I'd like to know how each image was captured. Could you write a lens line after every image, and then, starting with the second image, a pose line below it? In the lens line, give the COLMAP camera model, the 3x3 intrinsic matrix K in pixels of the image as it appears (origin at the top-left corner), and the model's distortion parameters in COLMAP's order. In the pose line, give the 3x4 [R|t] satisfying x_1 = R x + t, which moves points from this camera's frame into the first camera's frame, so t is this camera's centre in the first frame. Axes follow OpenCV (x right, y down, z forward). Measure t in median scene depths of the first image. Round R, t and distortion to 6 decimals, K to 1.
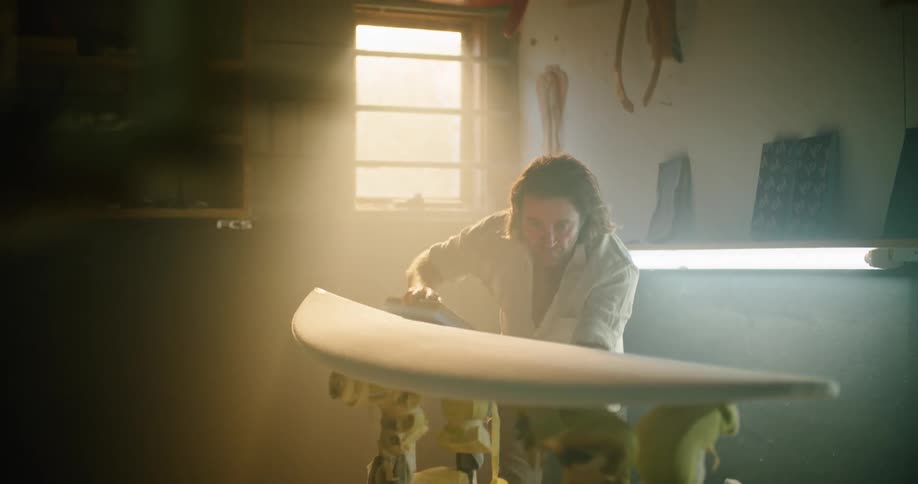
lens RADIAL K [[1361.5, 0, 438.4], [0, 1361.5, 224.2], [0, 0, 1]] dist [-0.138063, 0.000000]
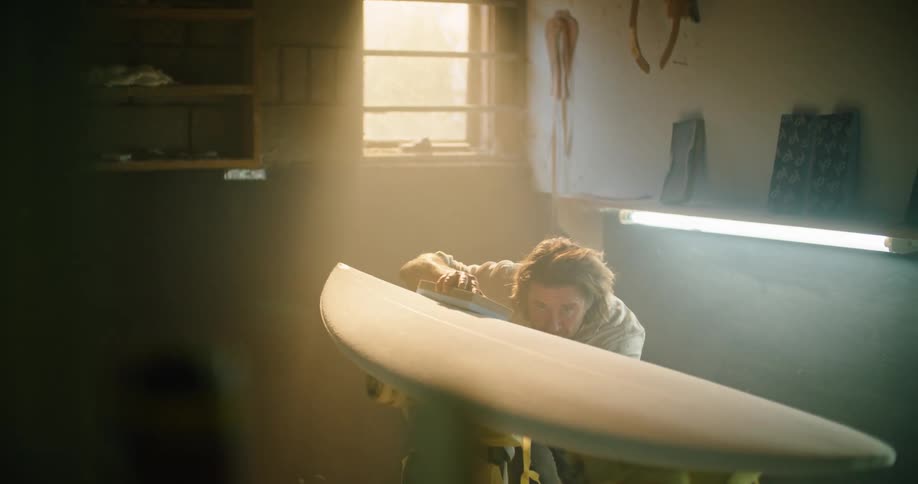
lens RADIAL K [[1361.5, 0, 433.8], [0, 1361.5, 219.9], [0, 0, 1]] dist [-0.138063, 0.000000]
pose [[0.999787, 0.003820, 0.020260, -0.030438], [-0.005724, 0.995483, 0.094765, -0.060040], [-0.019807, -0.094861, 0.995293, 0.000030]]
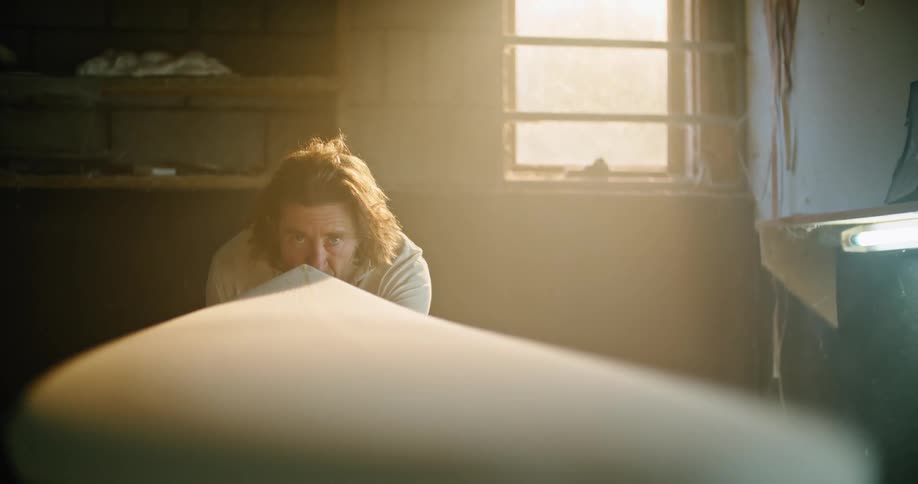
lens RADIAL K [[1361.5, 0, 456.9], [0, 1361.5, 246.3], [0, 0, 1]] dist [-0.138063, 0.000000]
pose [[0.959347, -0.006208, -0.282162, 0.120811], [0.003115, 0.999930, -0.011409, 0.033954], [0.282213, 0.010066, 0.959299, 0.301869]]
